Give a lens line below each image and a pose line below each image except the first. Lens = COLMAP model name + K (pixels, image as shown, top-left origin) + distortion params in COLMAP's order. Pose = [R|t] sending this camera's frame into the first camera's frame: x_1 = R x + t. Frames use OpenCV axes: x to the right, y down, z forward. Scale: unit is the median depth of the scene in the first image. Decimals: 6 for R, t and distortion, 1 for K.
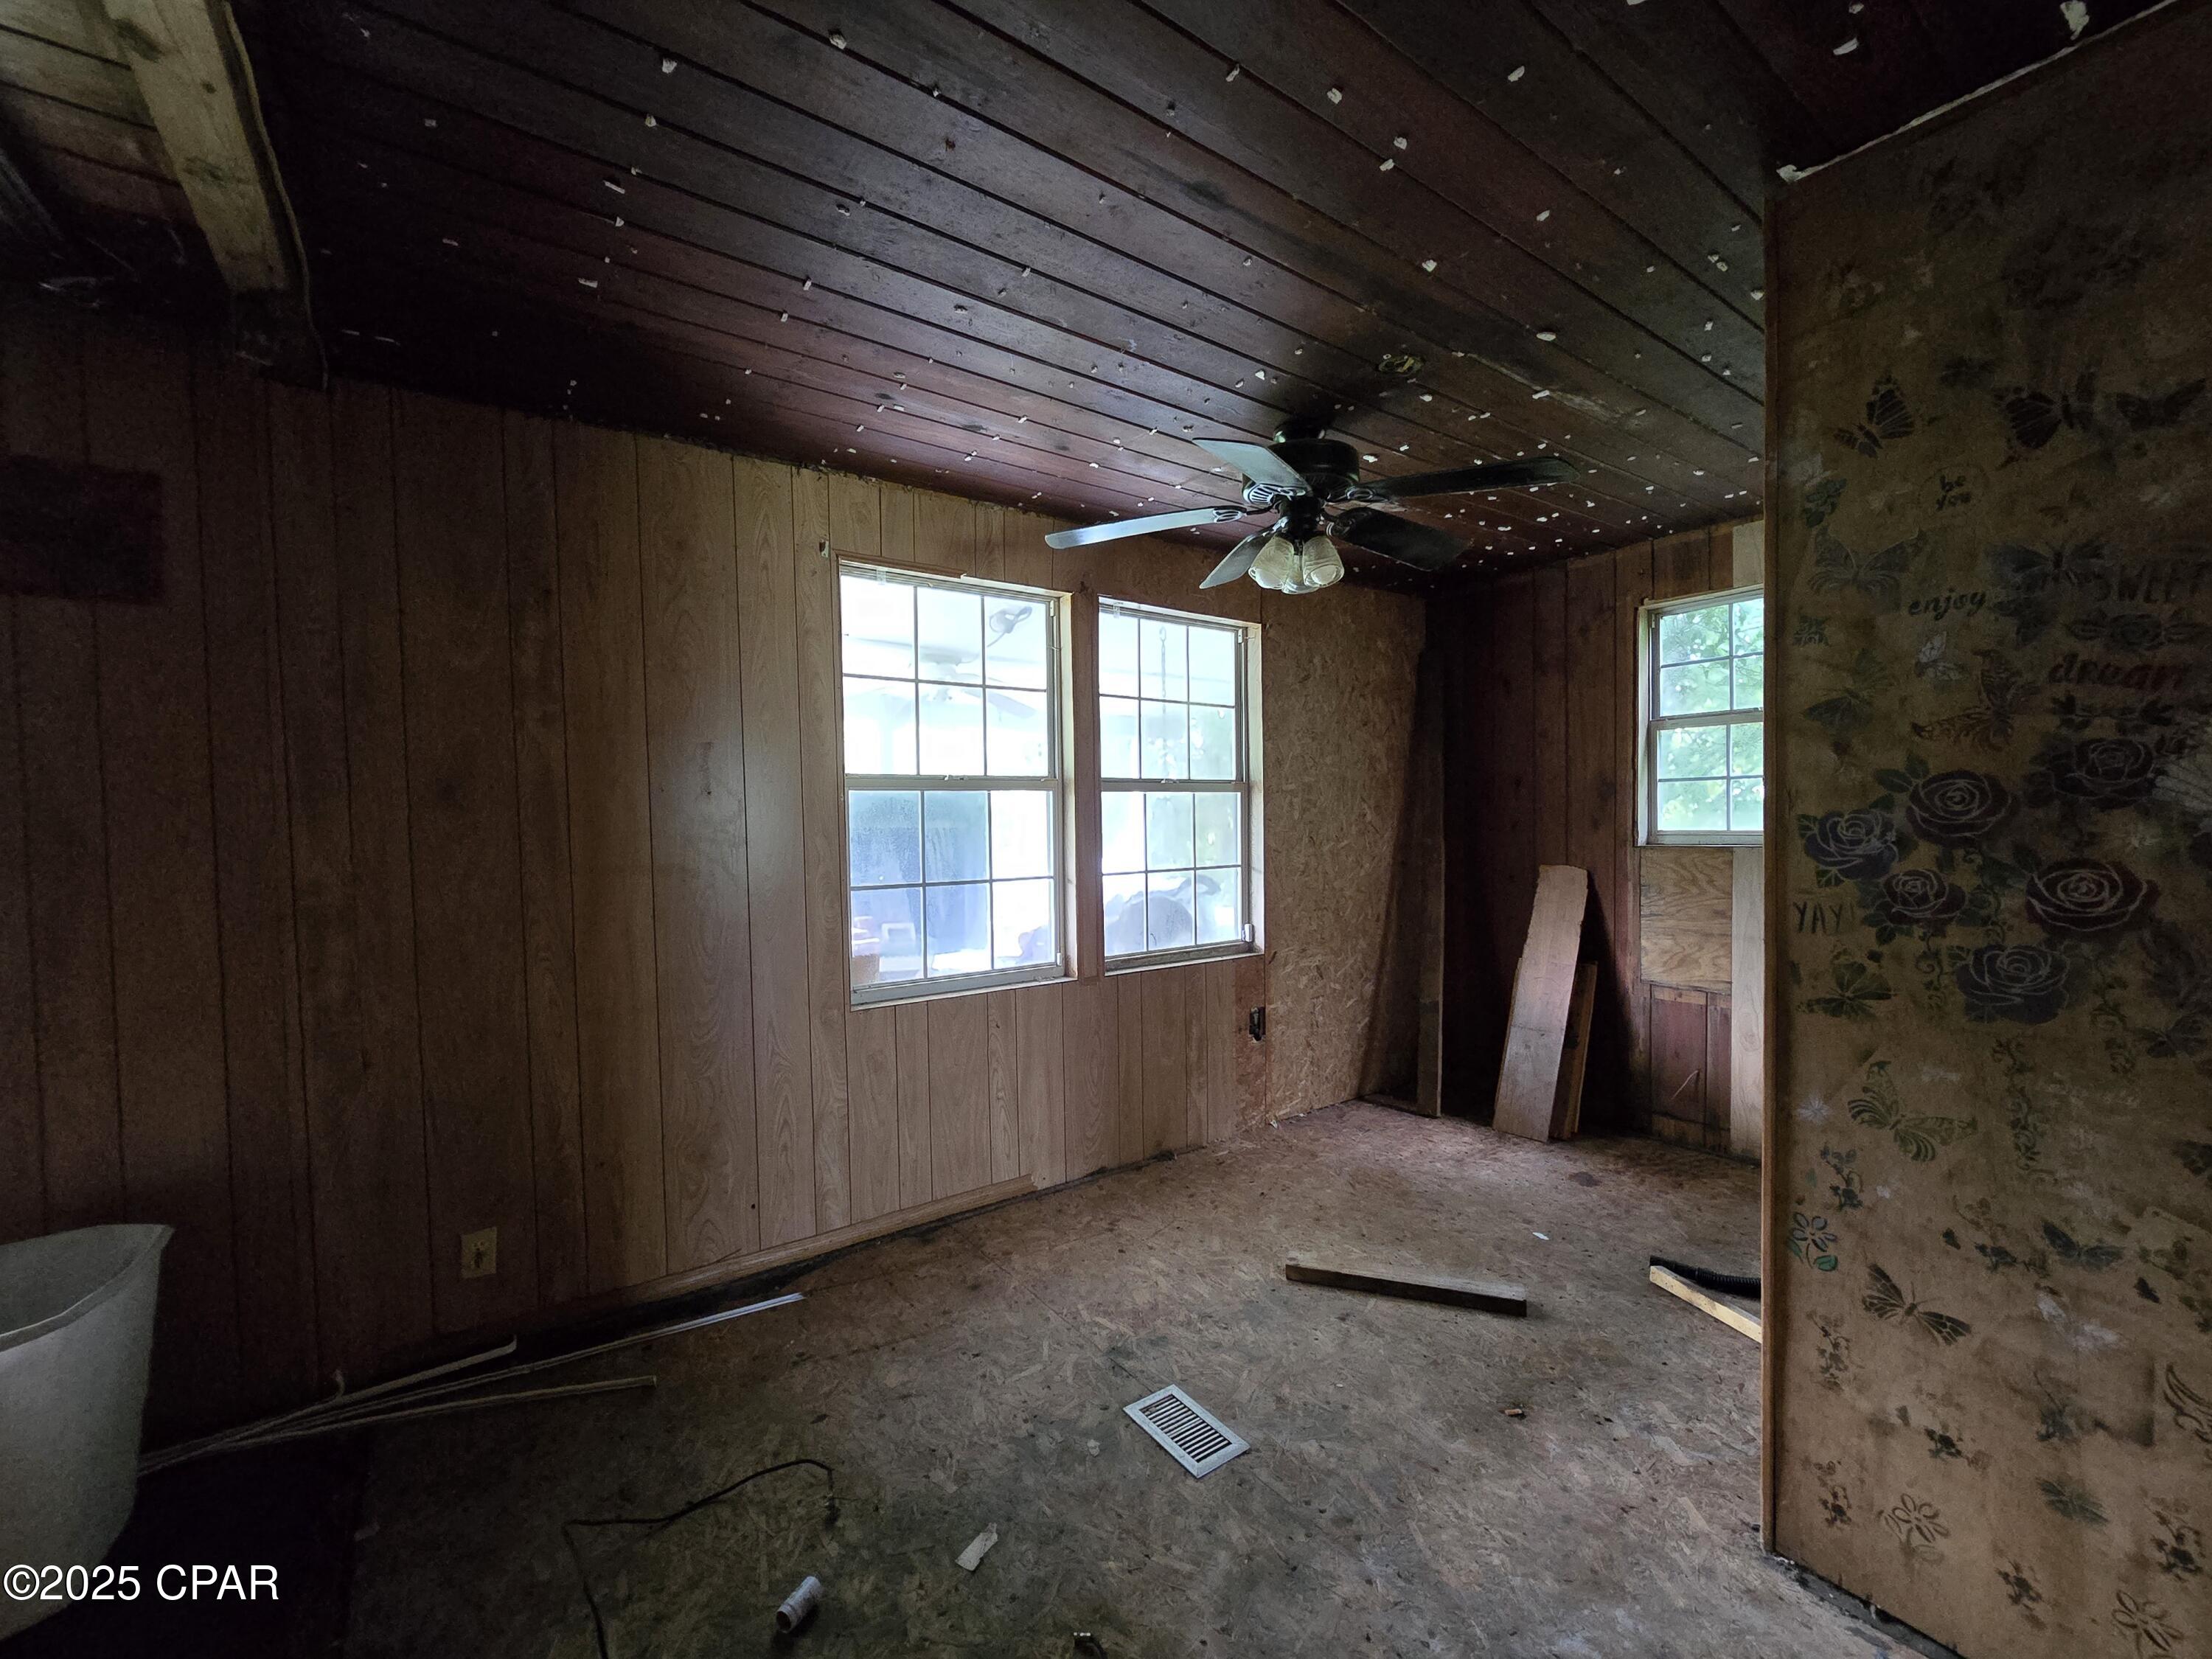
lens RADIAL K [[900.9, 0, 1112.4], [0, 900.9, 840.3], [0, 0, 1]] dist [-0.001166, -0.000092]
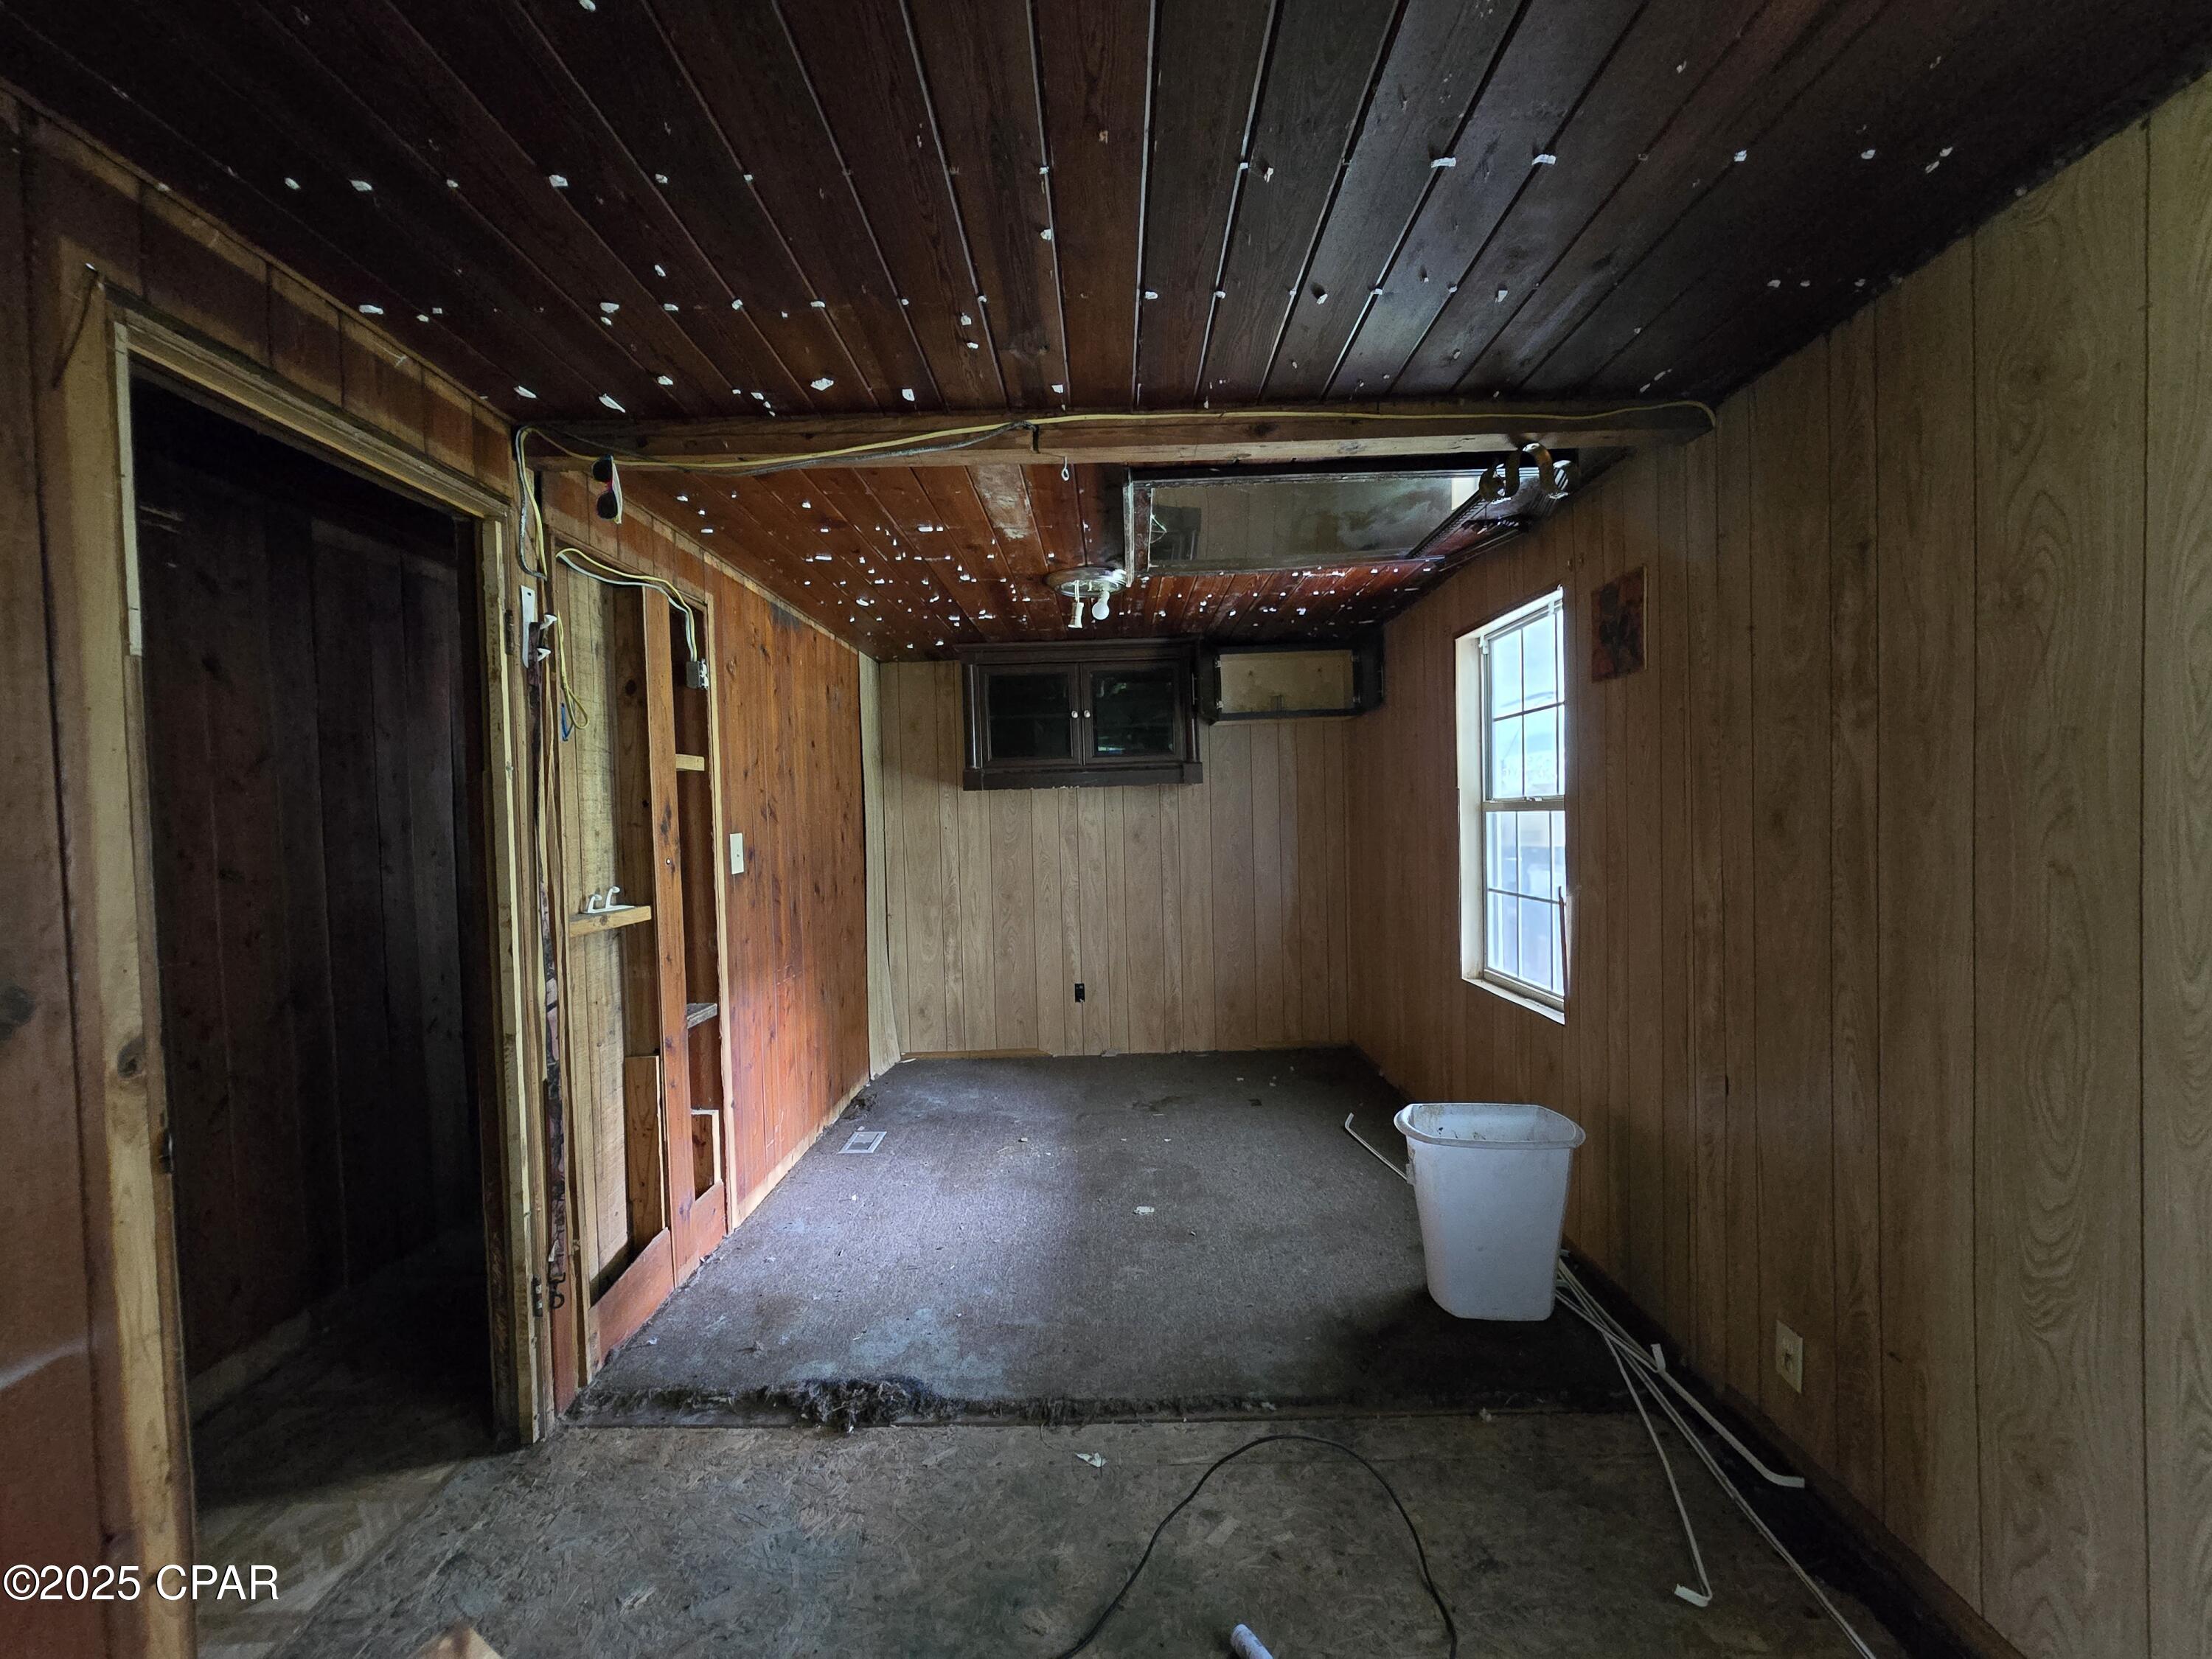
lens RADIAL K [[900.9, 0, 1112.4], [0, 900.9, 840.3], [0, 0, 1]] dist [-0.001166, -0.000092]
pose [[-0.573318, 0.047403, -0.817960, 0.340926], [0.003383, 0.998453, 0.055491, -0.080749], [0.819326, 0.029047, -0.572592, 0.931628]]
